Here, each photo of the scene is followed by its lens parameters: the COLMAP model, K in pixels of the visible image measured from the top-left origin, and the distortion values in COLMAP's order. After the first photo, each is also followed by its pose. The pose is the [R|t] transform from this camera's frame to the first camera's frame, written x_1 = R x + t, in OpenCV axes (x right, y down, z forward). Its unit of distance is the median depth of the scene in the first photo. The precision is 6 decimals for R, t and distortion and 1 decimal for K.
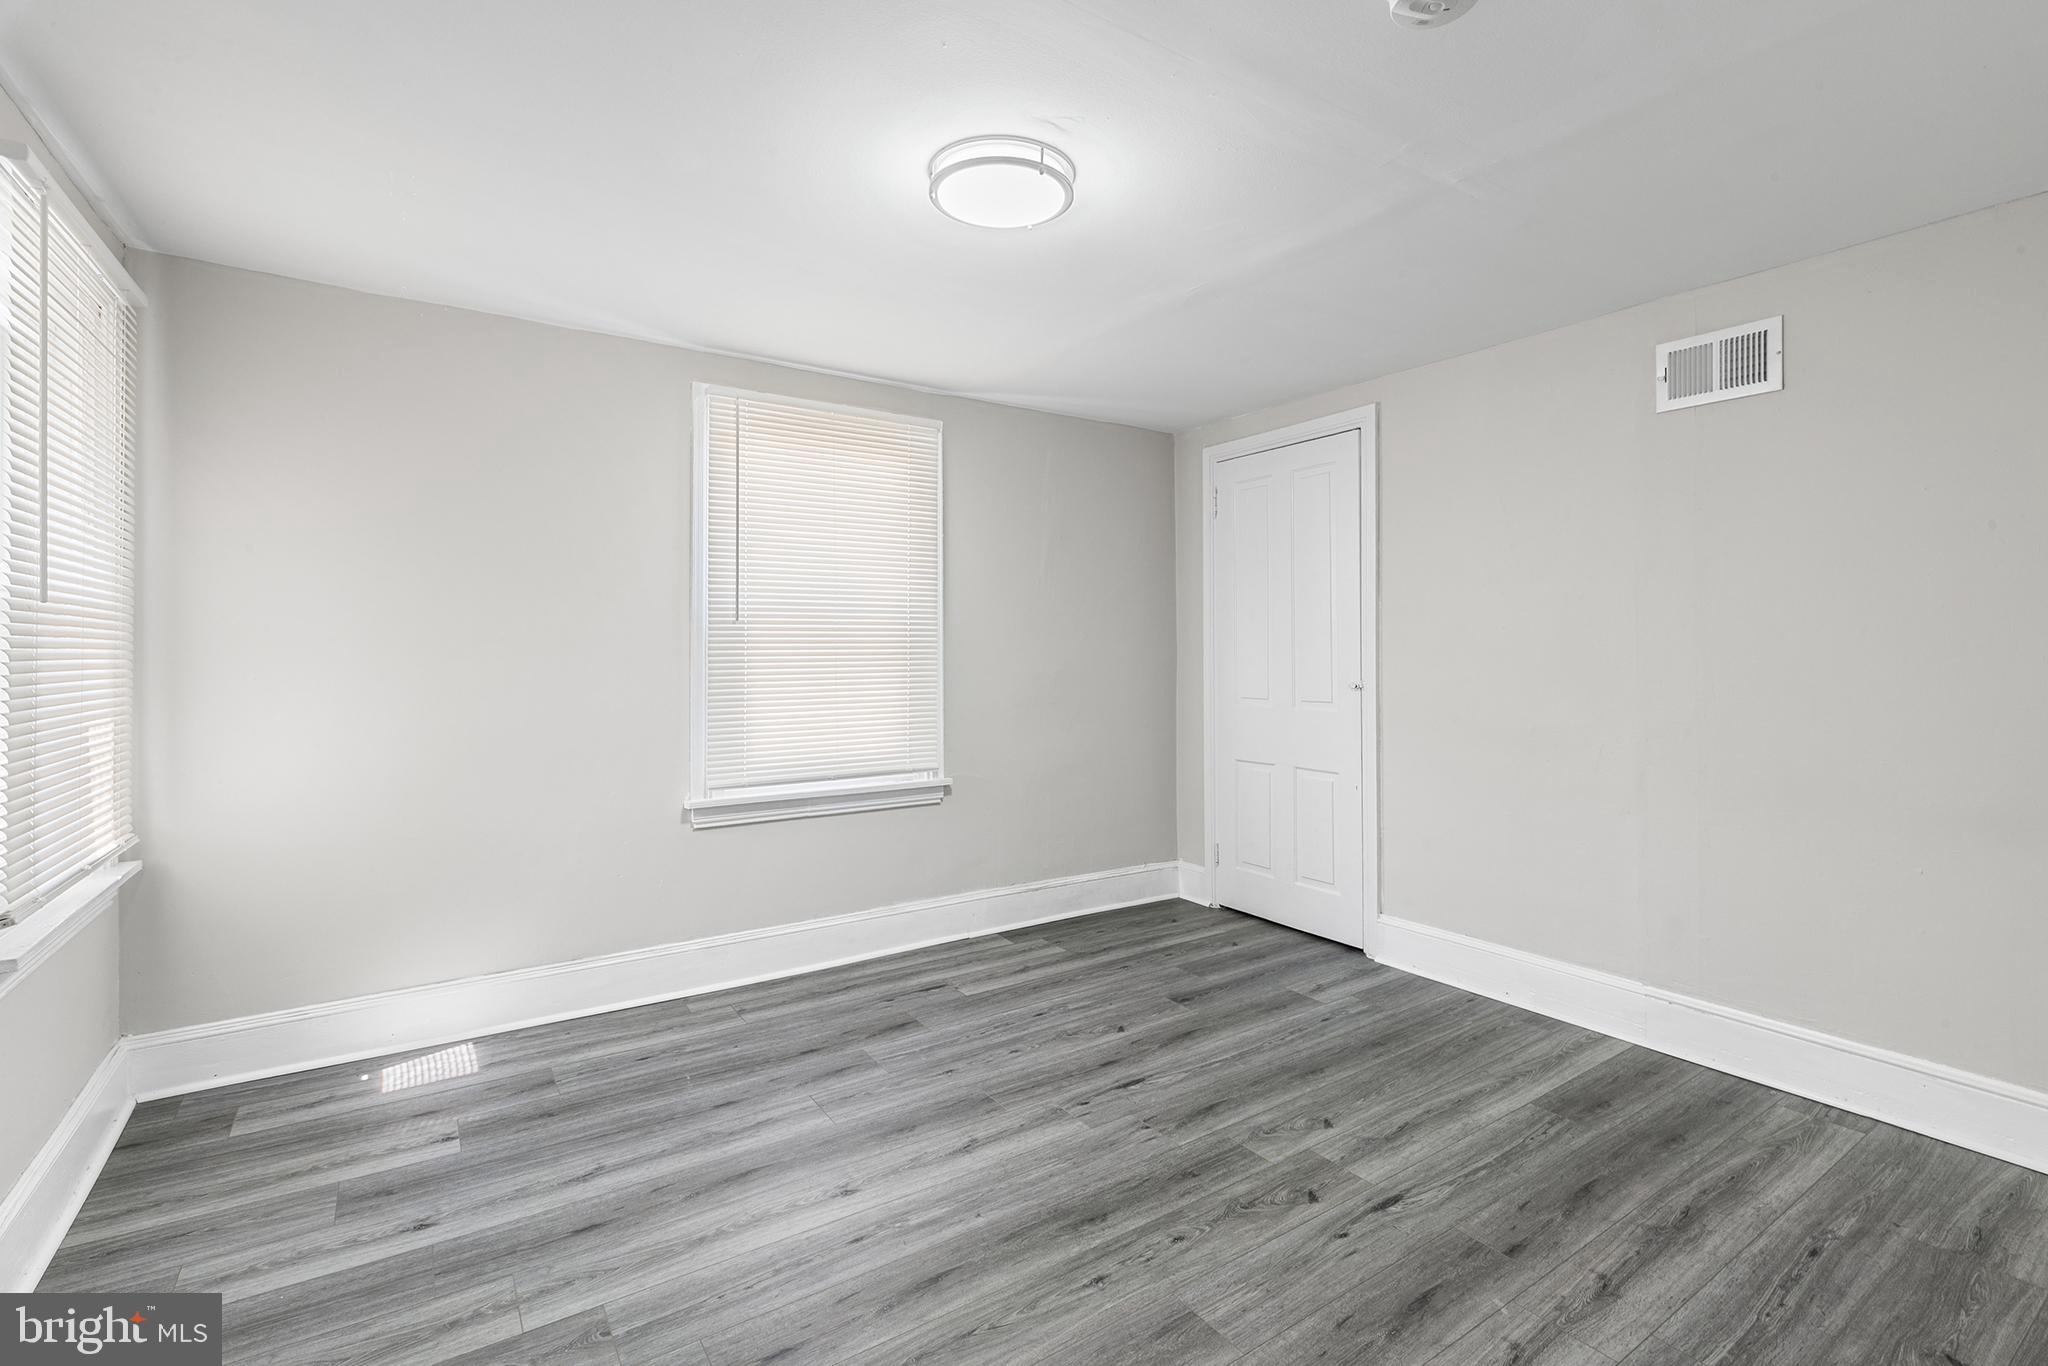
lens RADIAL K [[926.4, 0, 1037.3], [0, 926.4, 640.2], [0, 0, 1]] dist [0.005554, -0.001063]
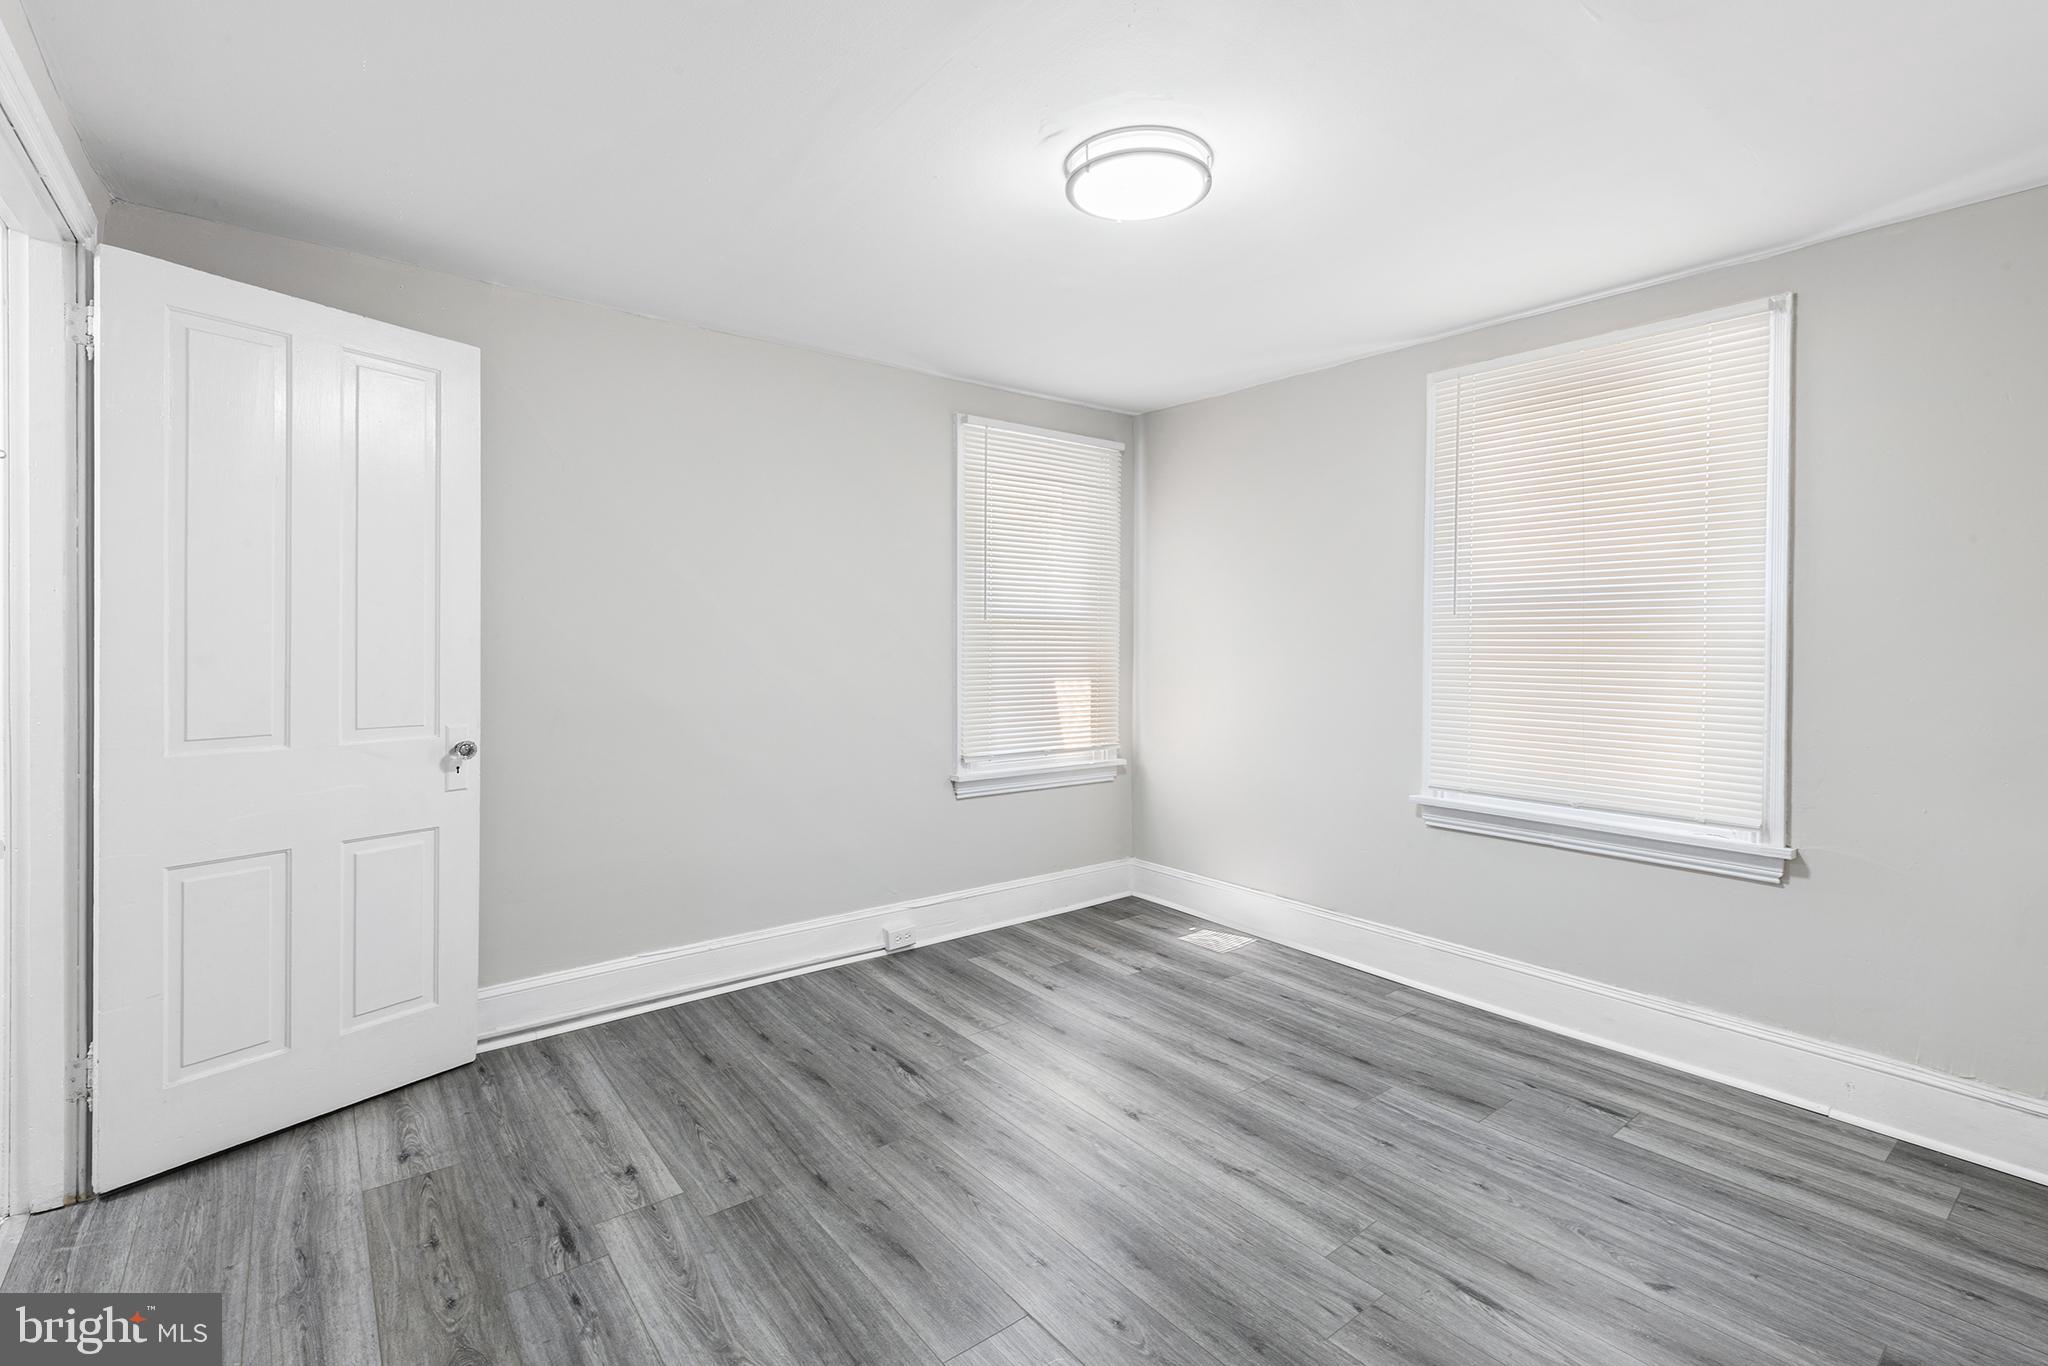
lens RADIAL K [[926.4, 0, 1032.7], [0, 926.4, 645.9], [0, 0, 1]] dist [0.005554, -0.001063]
pose [[0.078671, 0.007040, -0.996876, 0.666745], [0.002178, 0.999971, 0.007234, 0.003719], [0.996898, -0.002740, 0.078653, 0.566915]]
